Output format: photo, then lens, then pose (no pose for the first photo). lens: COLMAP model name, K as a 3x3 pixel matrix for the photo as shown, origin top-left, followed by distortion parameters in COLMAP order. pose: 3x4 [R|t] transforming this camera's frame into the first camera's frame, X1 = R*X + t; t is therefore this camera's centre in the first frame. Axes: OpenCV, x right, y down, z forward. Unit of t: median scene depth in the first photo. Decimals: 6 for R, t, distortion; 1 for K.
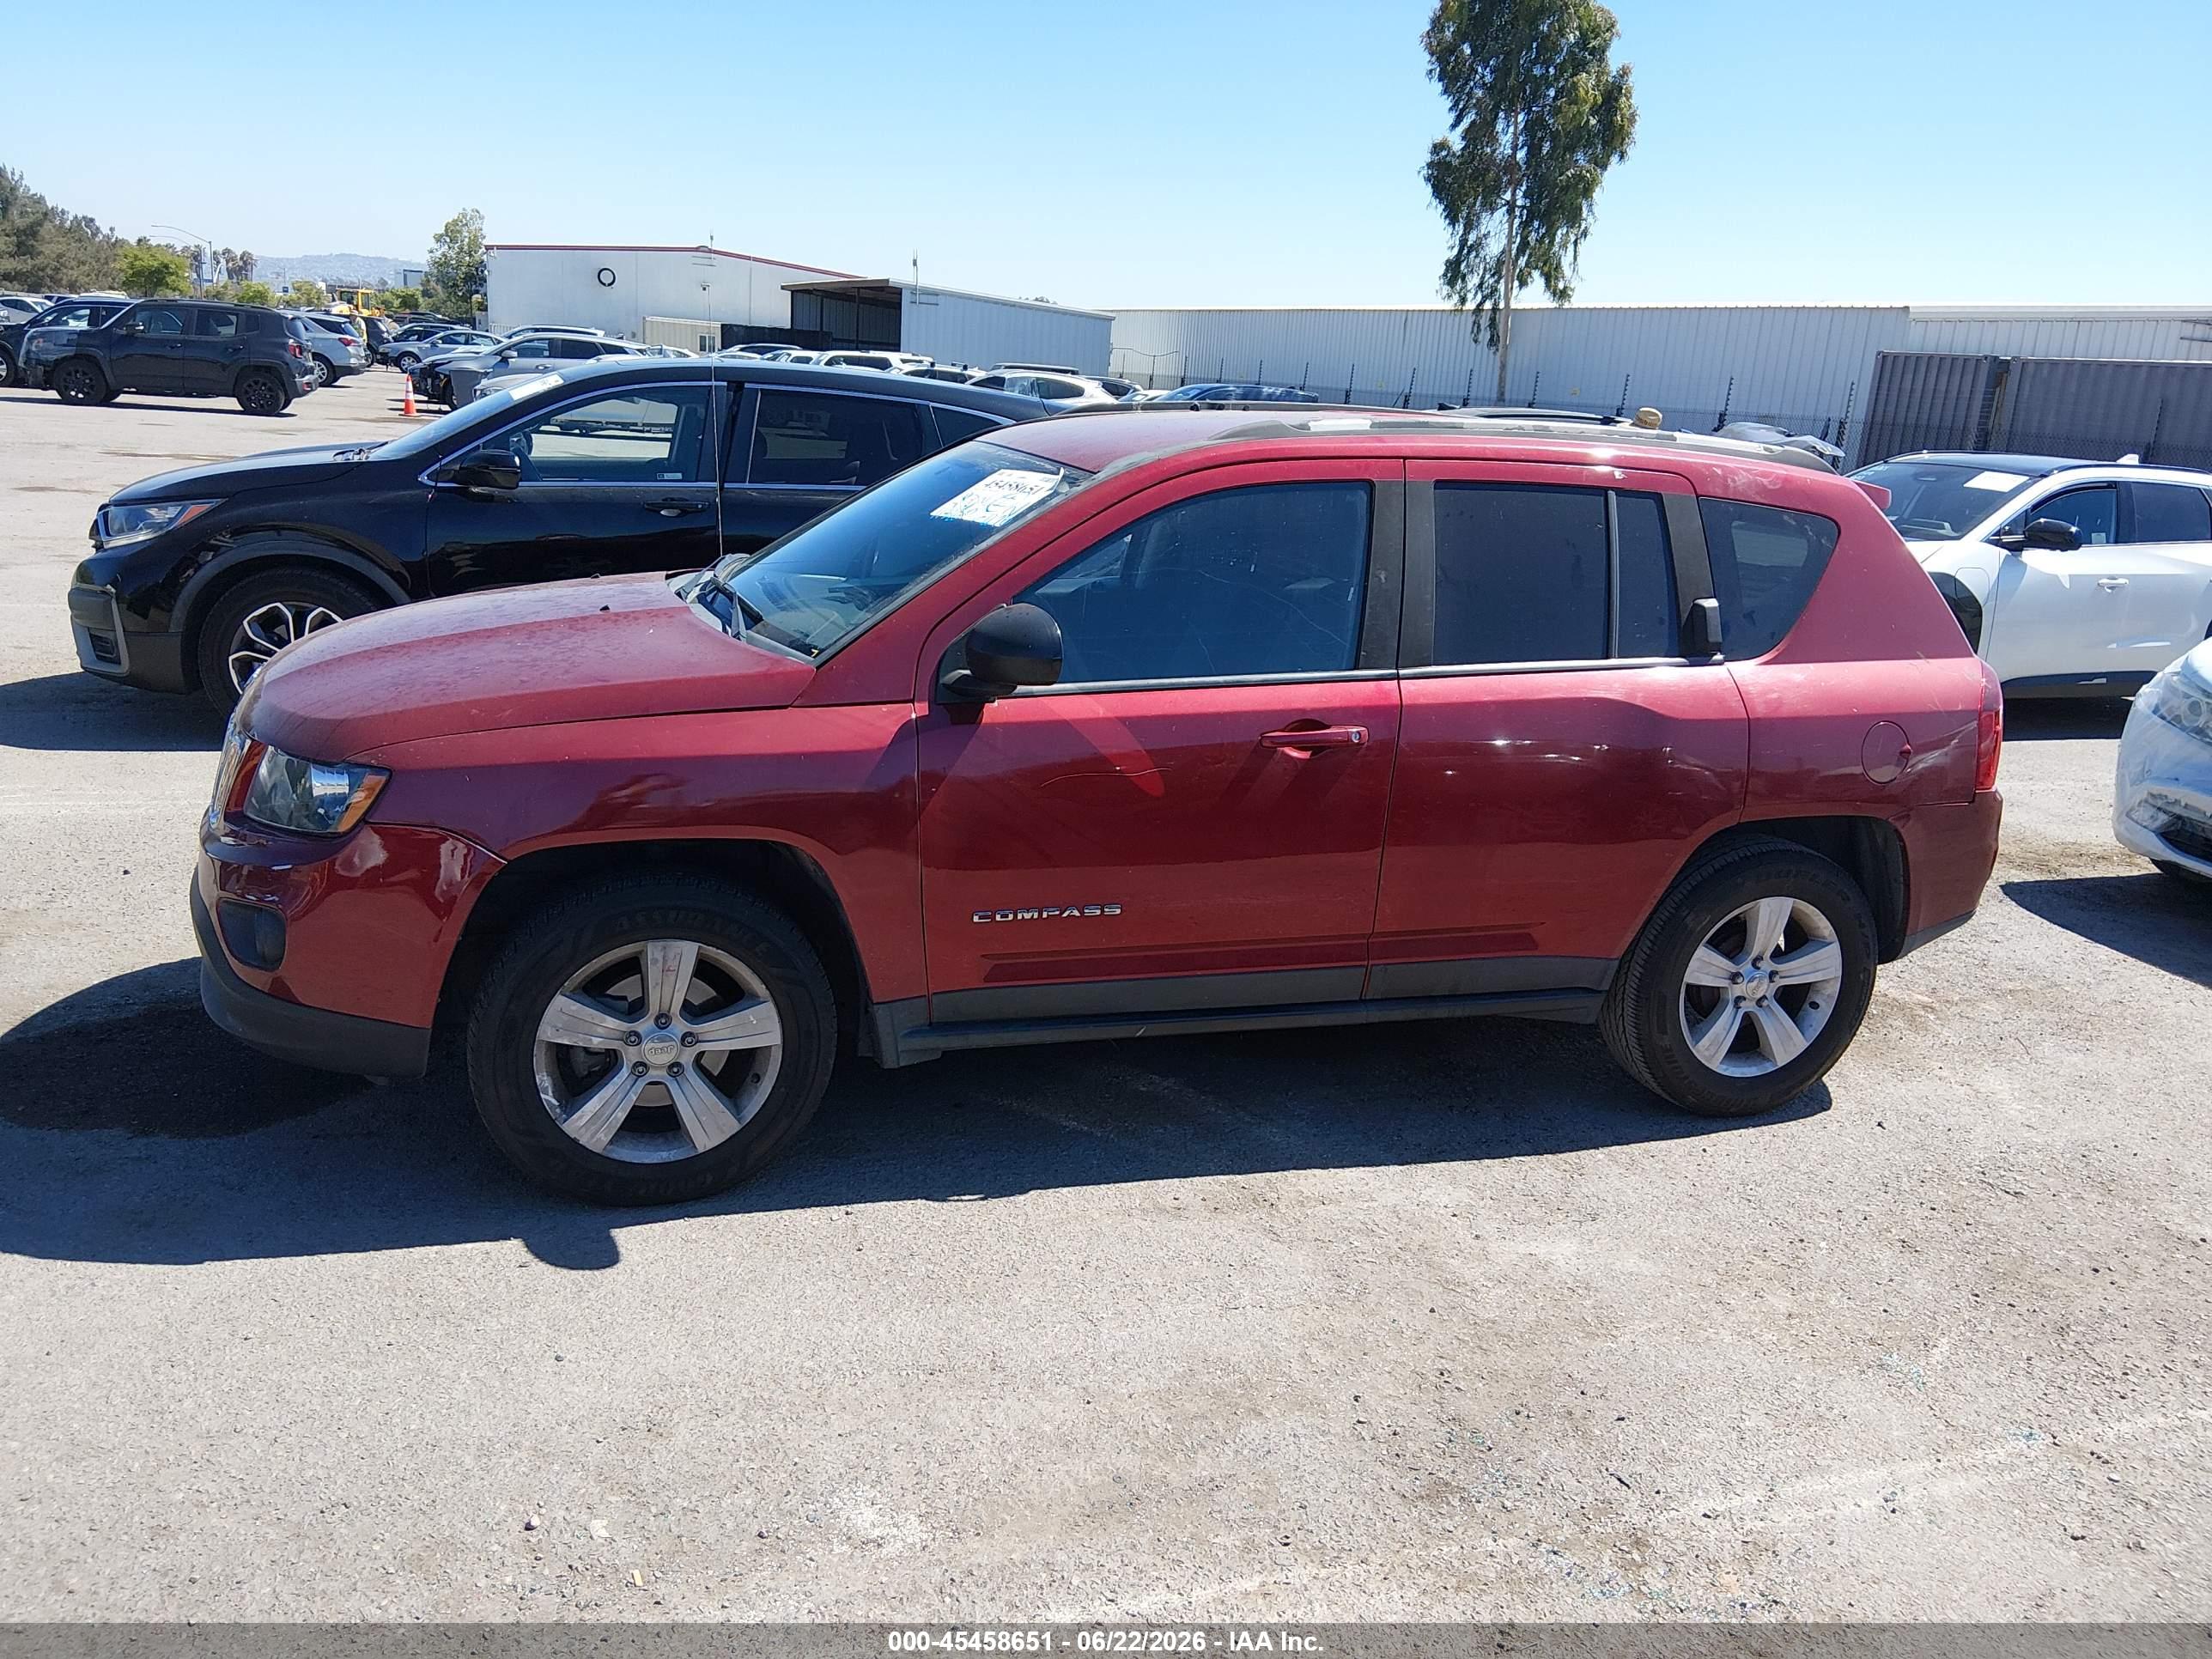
lens RADIAL K [[1661.2, 0, 1096.3], [0, 1661.2, 842.3], [0, 0, 1]] dist [0.102687, -0.172515]
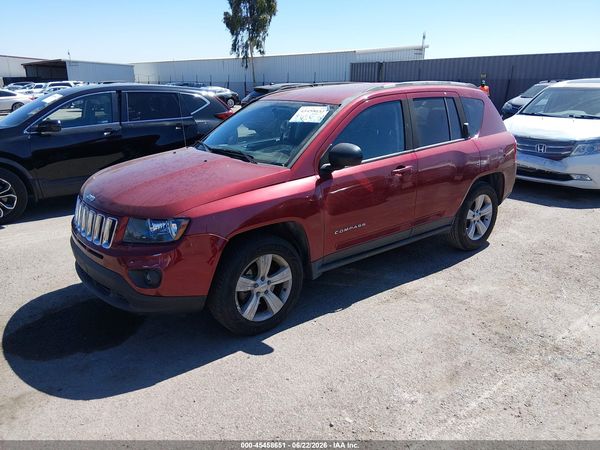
lens RADIAL K [[450.6, 0, 297.4], [0, 450.6, 228.5], [0, 0, 1]] dist [0.102687, -0.172515]
pose [[0.934506, -0.175855, 0.309474, -0.420949], [0.160836, 0.984233, 0.073606, -0.045642], [-0.317538, -0.019011, 0.948055, 0.102840]]
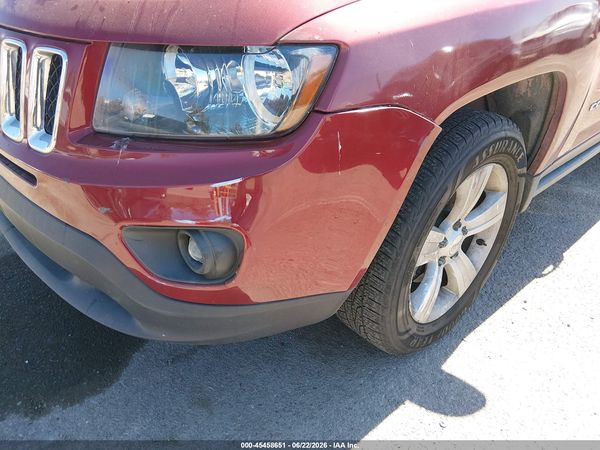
lens RADIAL K [[450.6, 0, 297.4], [0, 450.6, 228.5], [0, 0, 1]] dist [0.102687, -0.172515]
pose [[0.911692, -0.261818, 0.316653, -0.452992], [0.153818, 0.932126, 0.327842, -0.029536], [-0.380995, -0.250184, 0.890084, 0.643982]]
